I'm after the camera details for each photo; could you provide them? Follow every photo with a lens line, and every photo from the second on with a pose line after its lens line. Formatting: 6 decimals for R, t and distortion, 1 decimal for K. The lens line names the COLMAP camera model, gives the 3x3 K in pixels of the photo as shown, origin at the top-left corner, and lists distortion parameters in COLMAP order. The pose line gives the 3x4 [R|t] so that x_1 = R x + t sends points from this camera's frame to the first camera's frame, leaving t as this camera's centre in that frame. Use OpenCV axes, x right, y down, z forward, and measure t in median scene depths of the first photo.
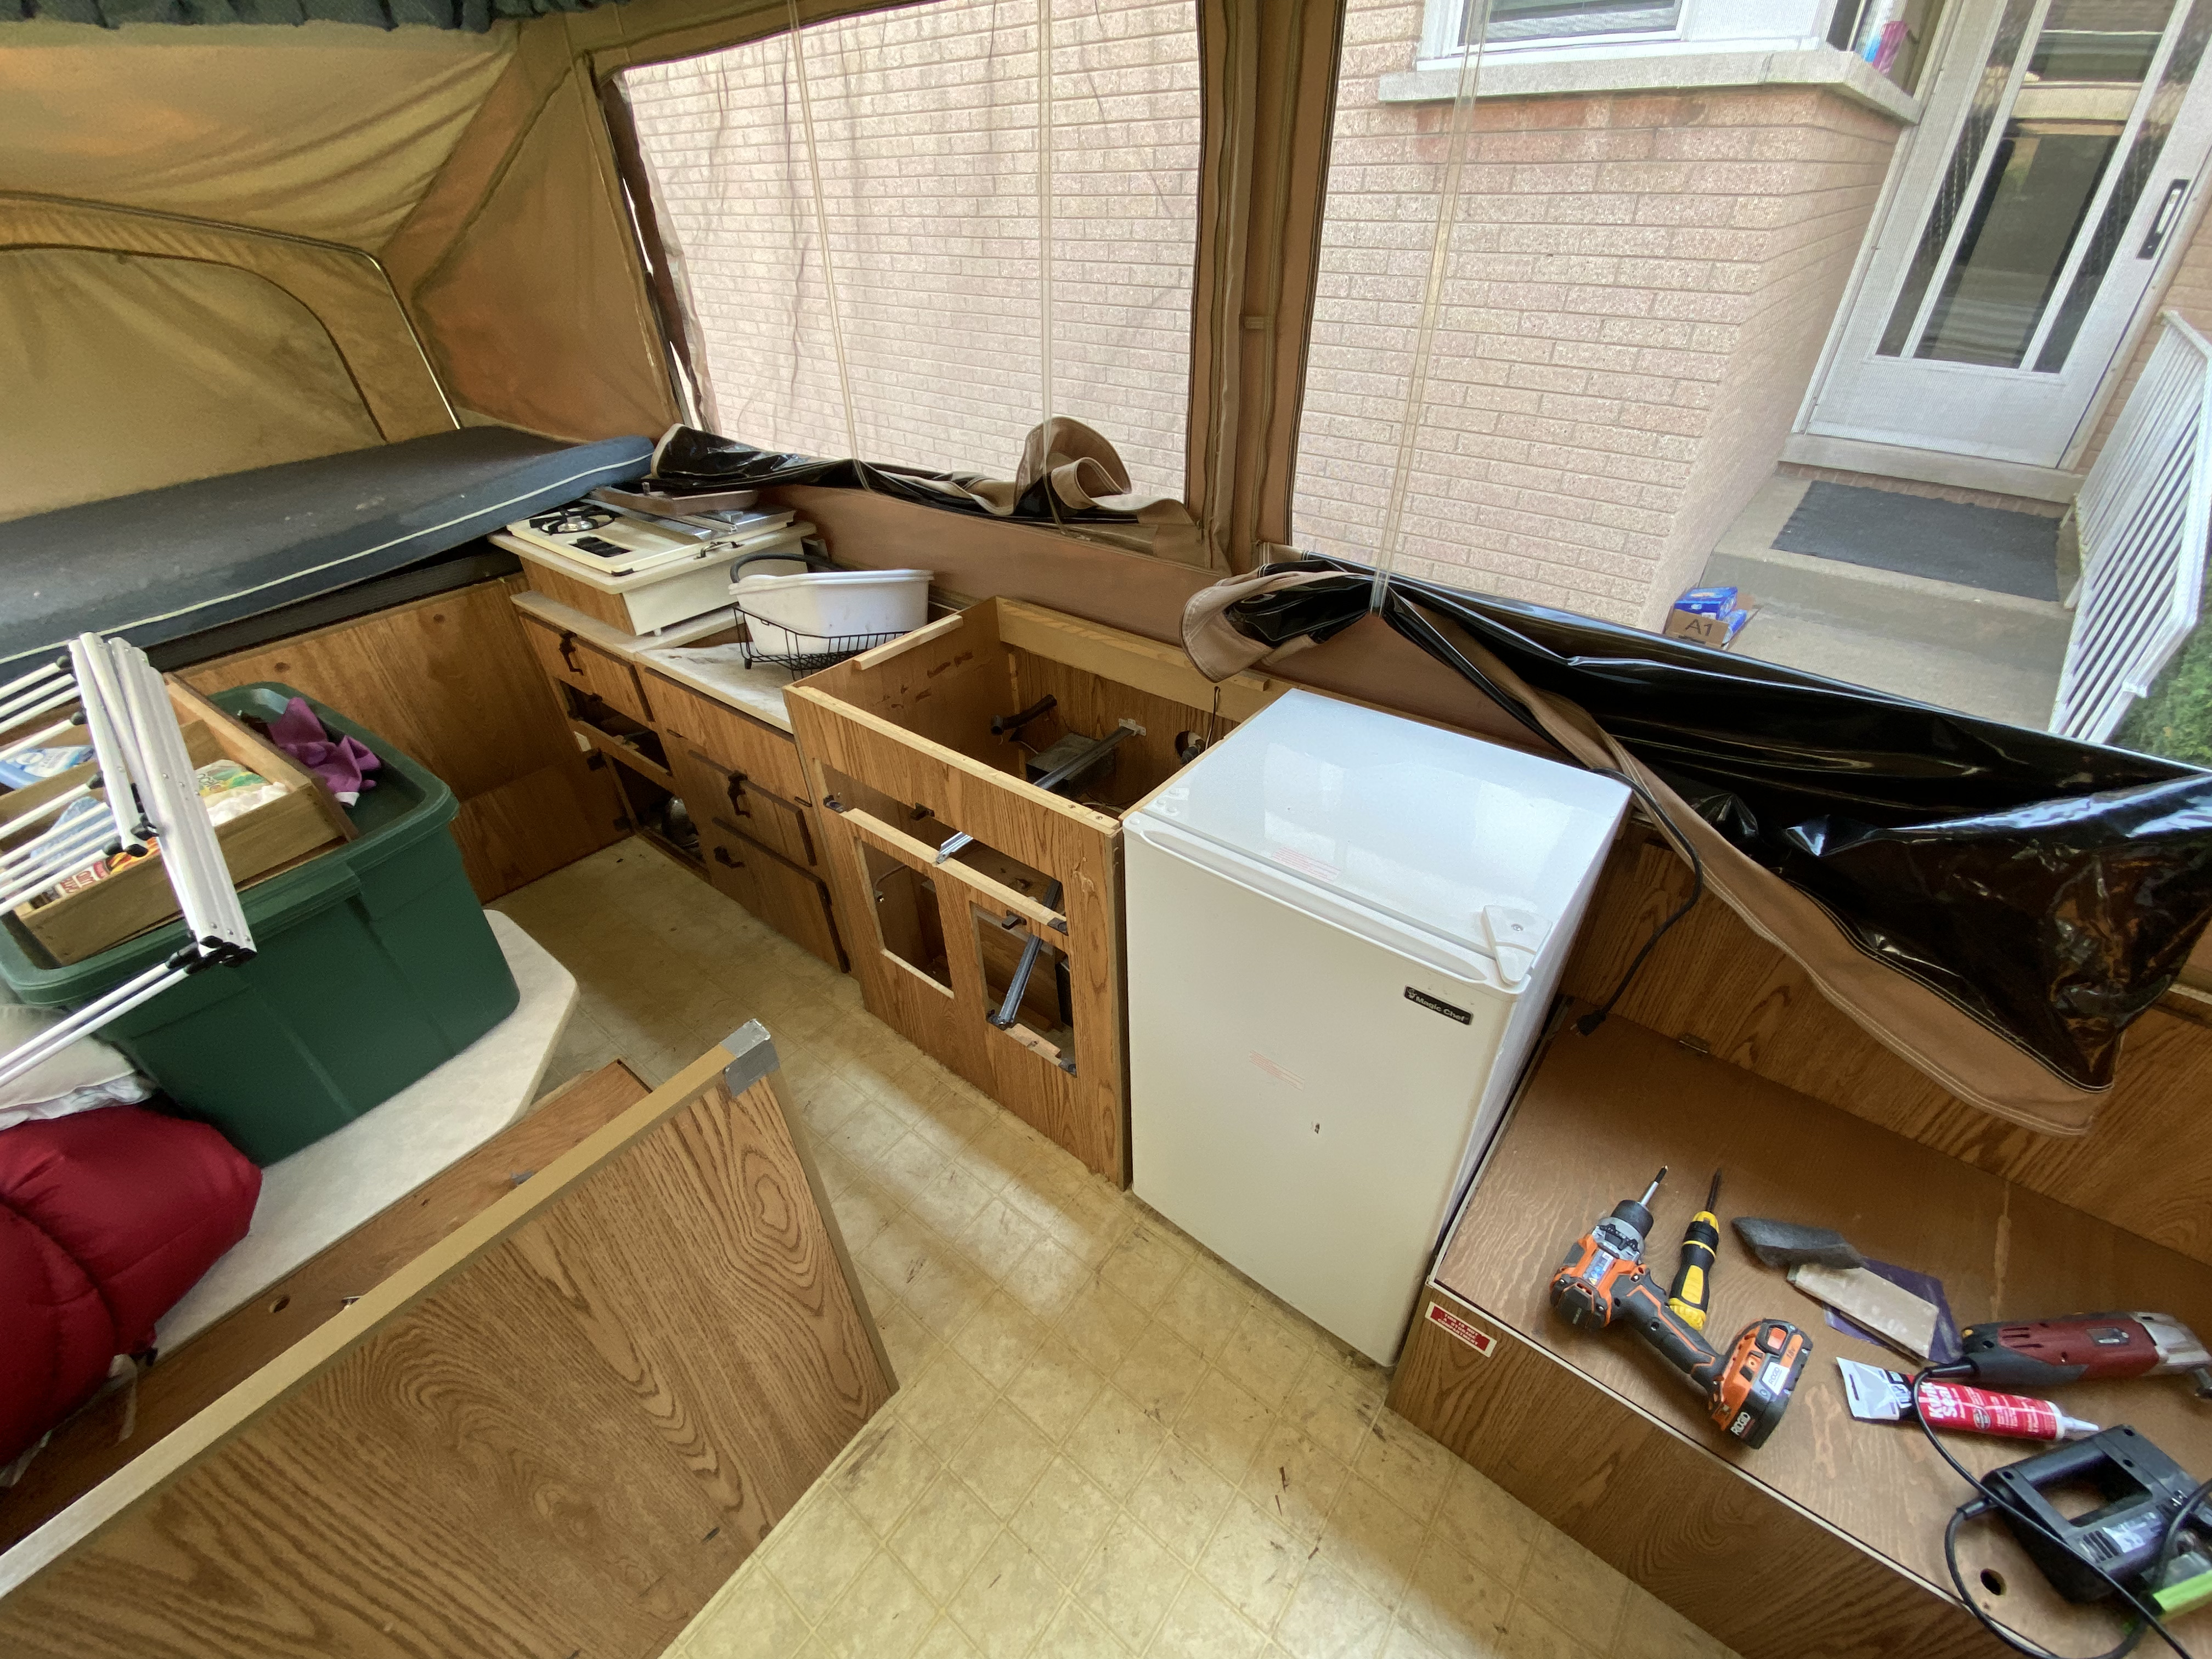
lens RADIAL K [[904.7, 0, 1106.0], [0, 904.7, 829.5], [0, 0, 1]] dist [-0.008073, -0.009105]
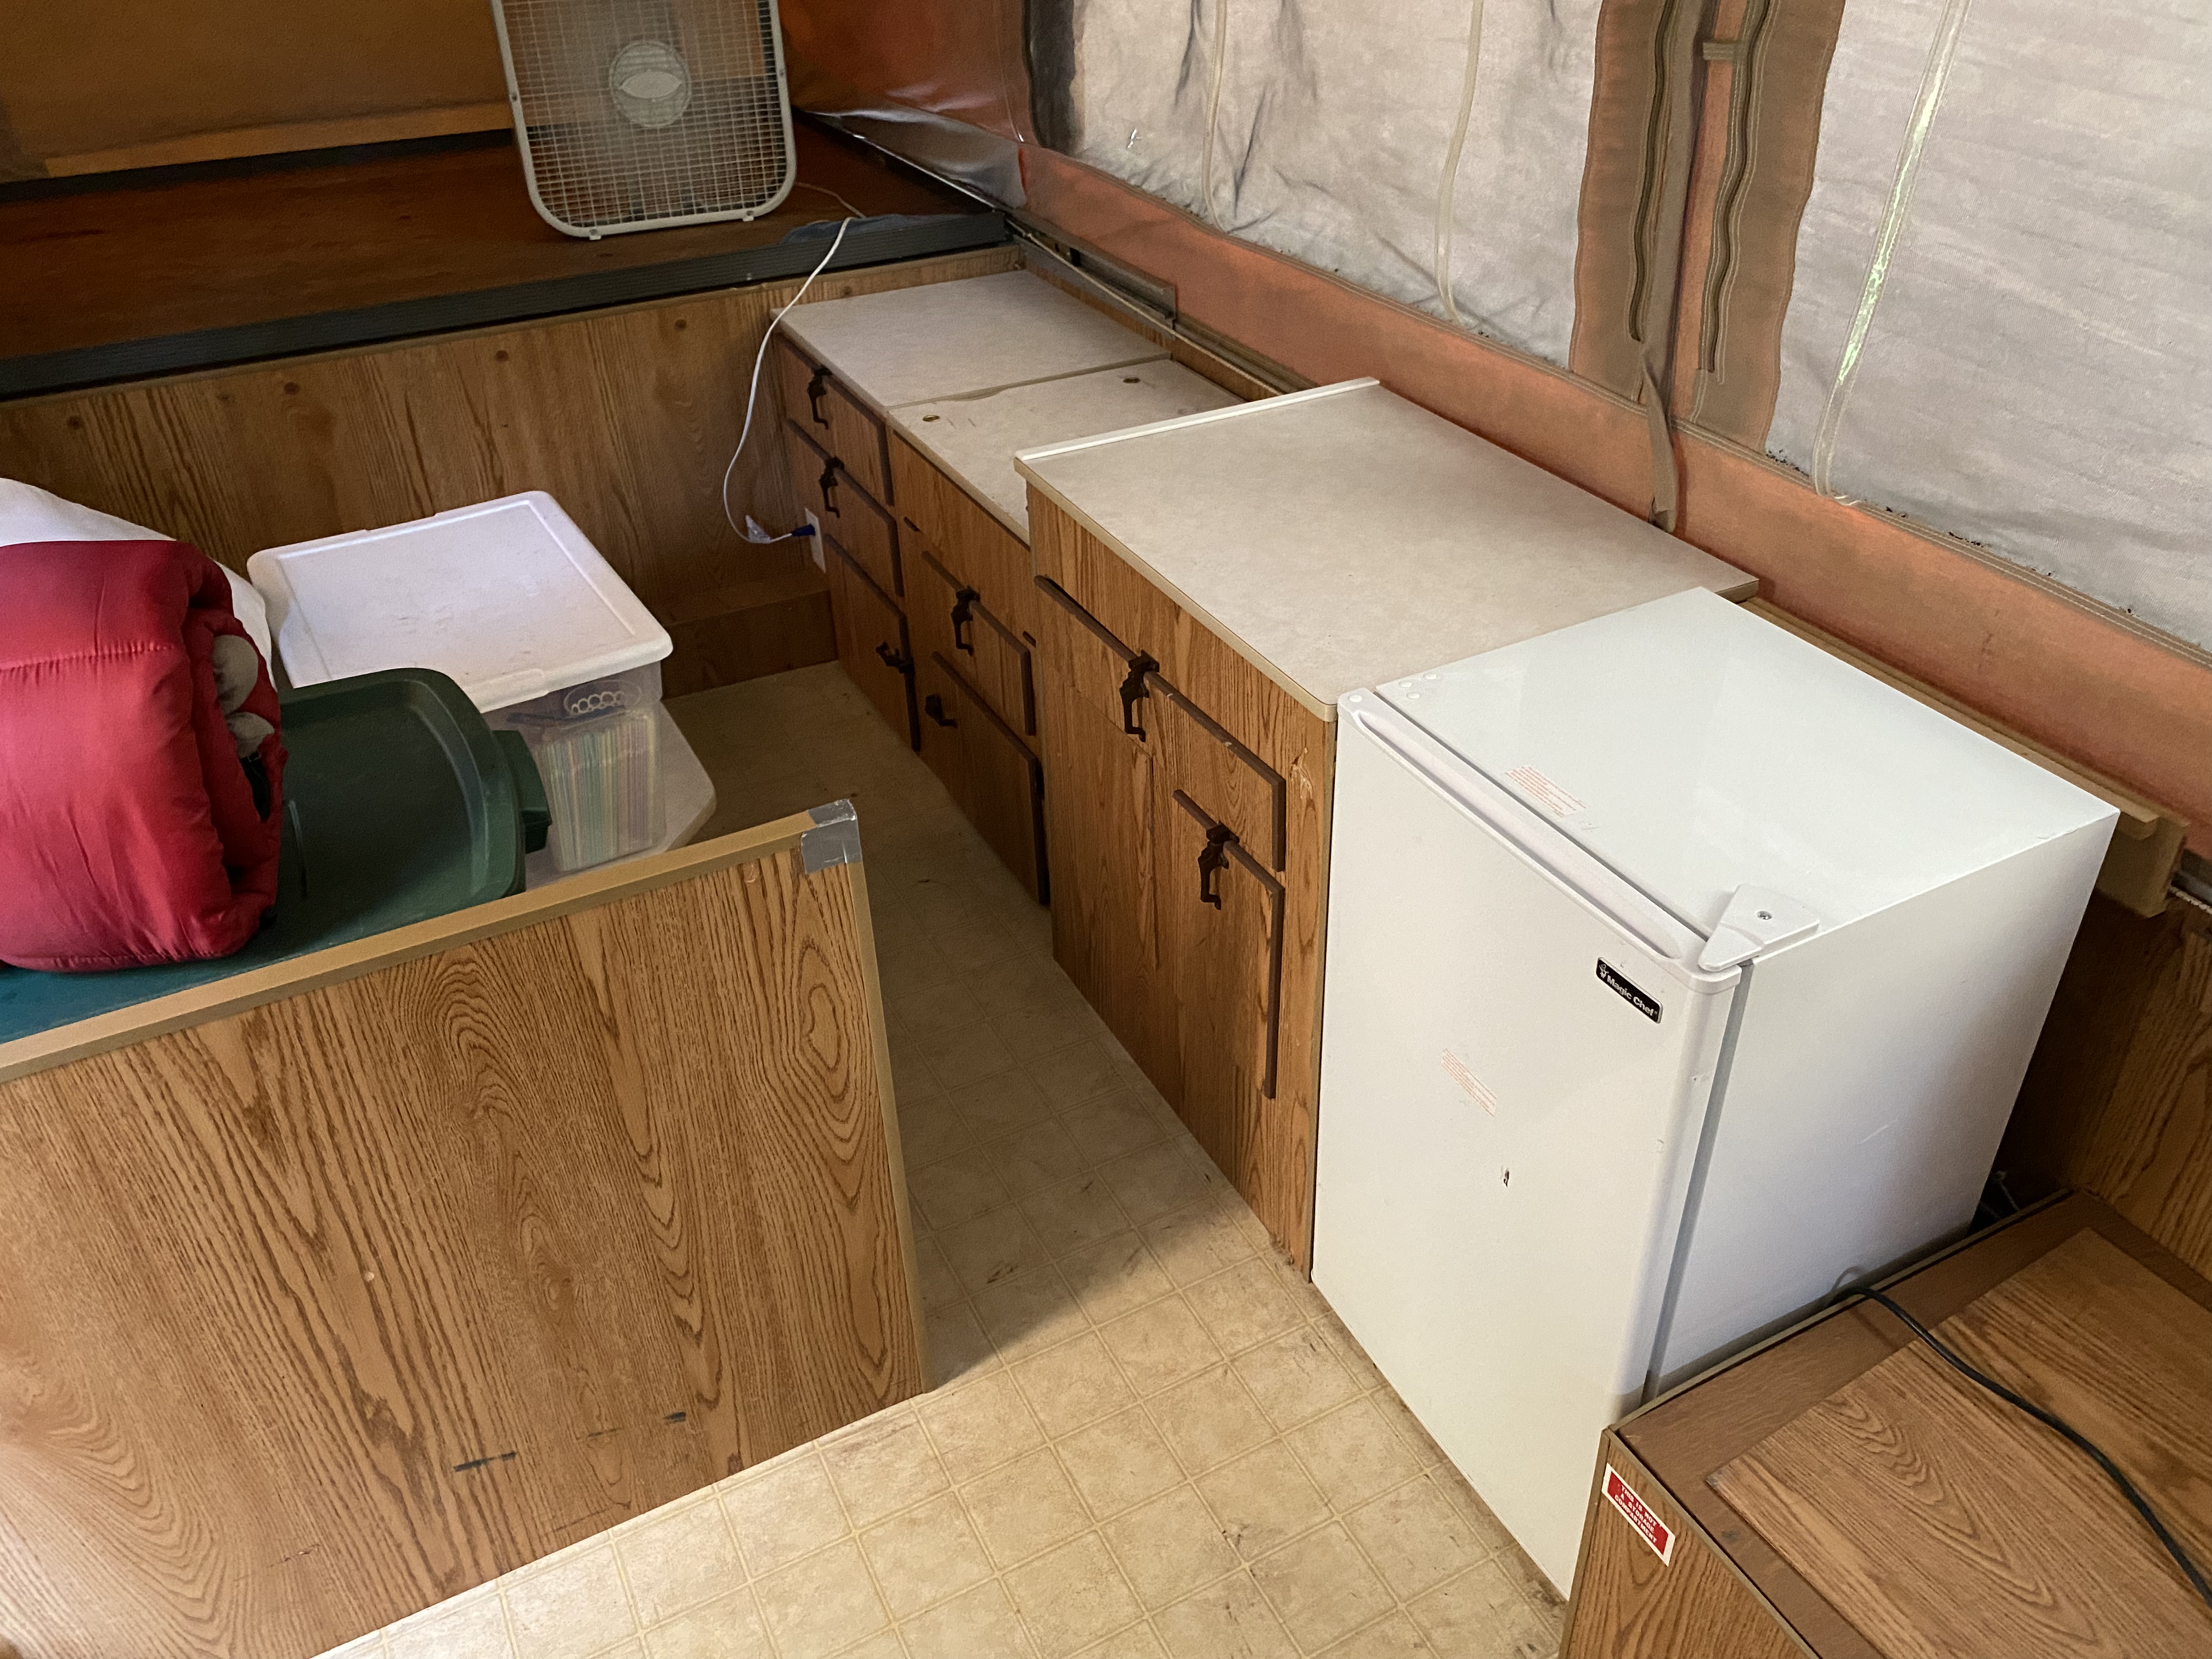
lens RADIAL K [[1689.0, 0, 1097.0], [0, 1689.0, 900.7], [0, 0, 1]] dist [0.055104, -0.087896]
pose [[0.904779, 0.250927, -0.344109, 0.260692], [-0.246235, 0.967470, 0.058051, 0.089581], [0.347482, 0.032208, 0.937133, -0.289059]]
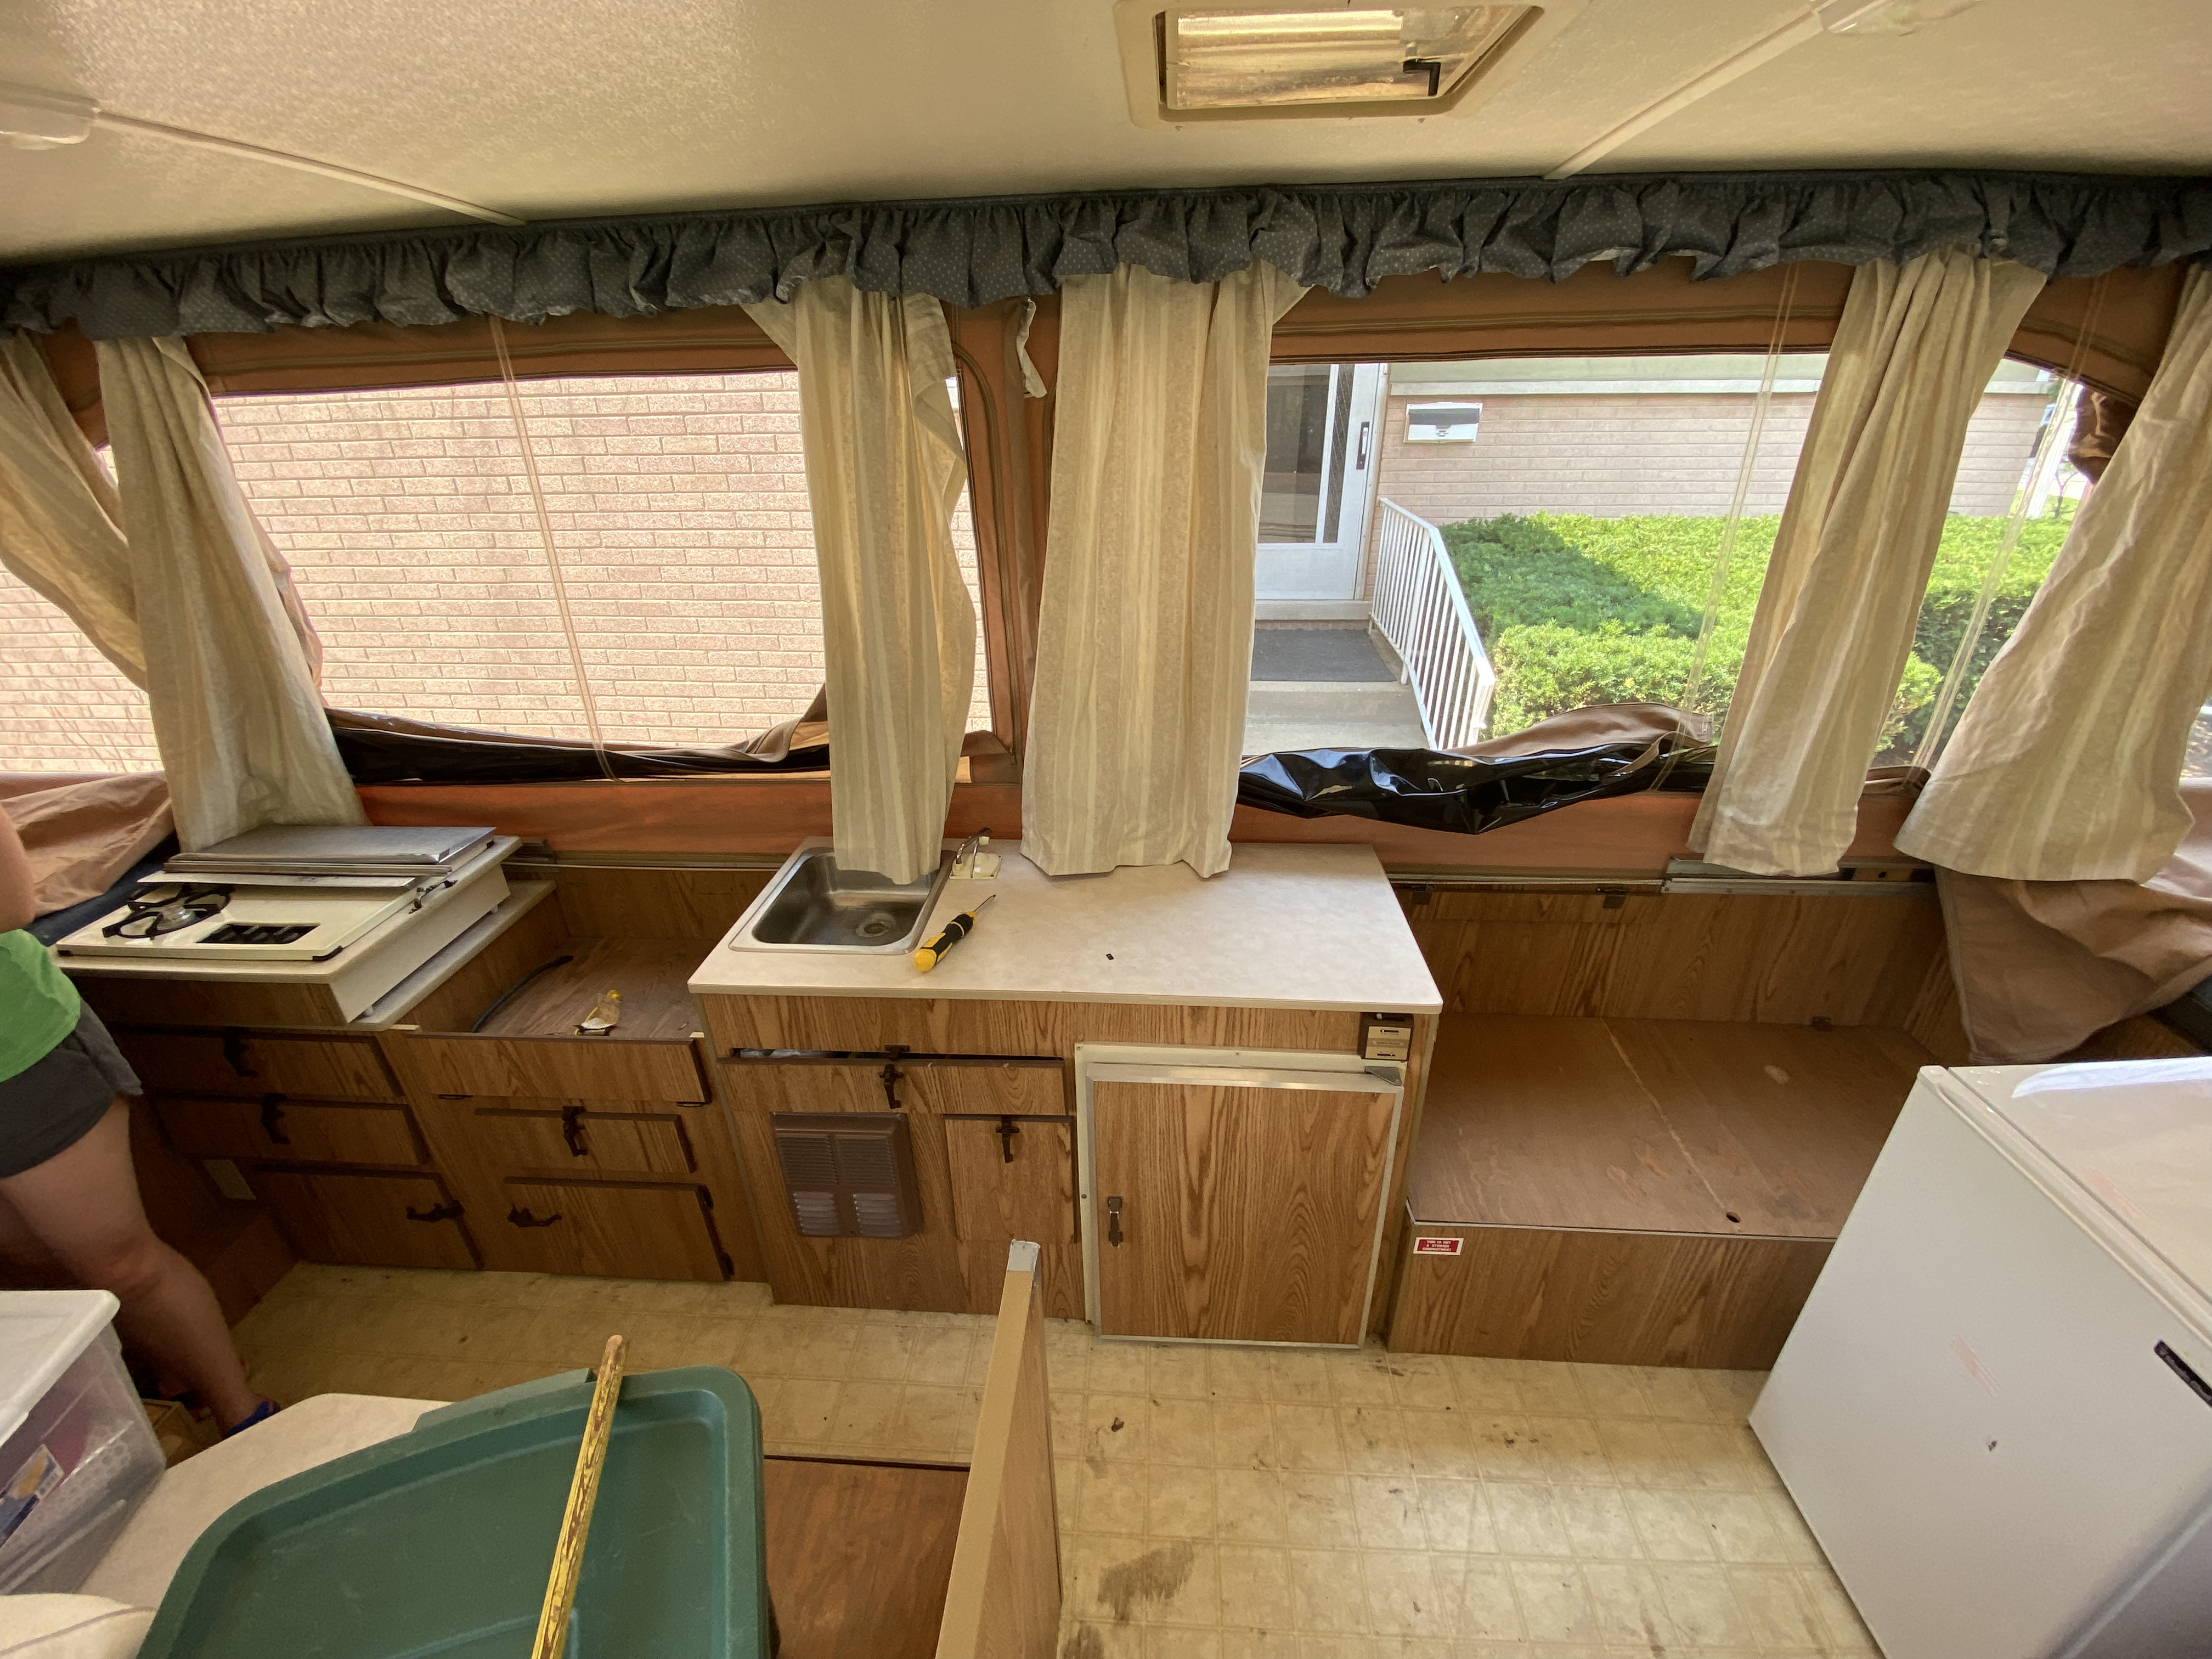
lens RADIAL K [[904.7, 0, 1106.0], [0, 904.7, 829.5], [0, 0, 1]] dist [-0.008073, -0.009105]
pose [[0.819202, -0.238434, 0.521591, -0.431549], [0.329059, 0.940295, -0.086979, -0.079387], [-0.469711, 0.242887, 0.848751, -0.086107]]
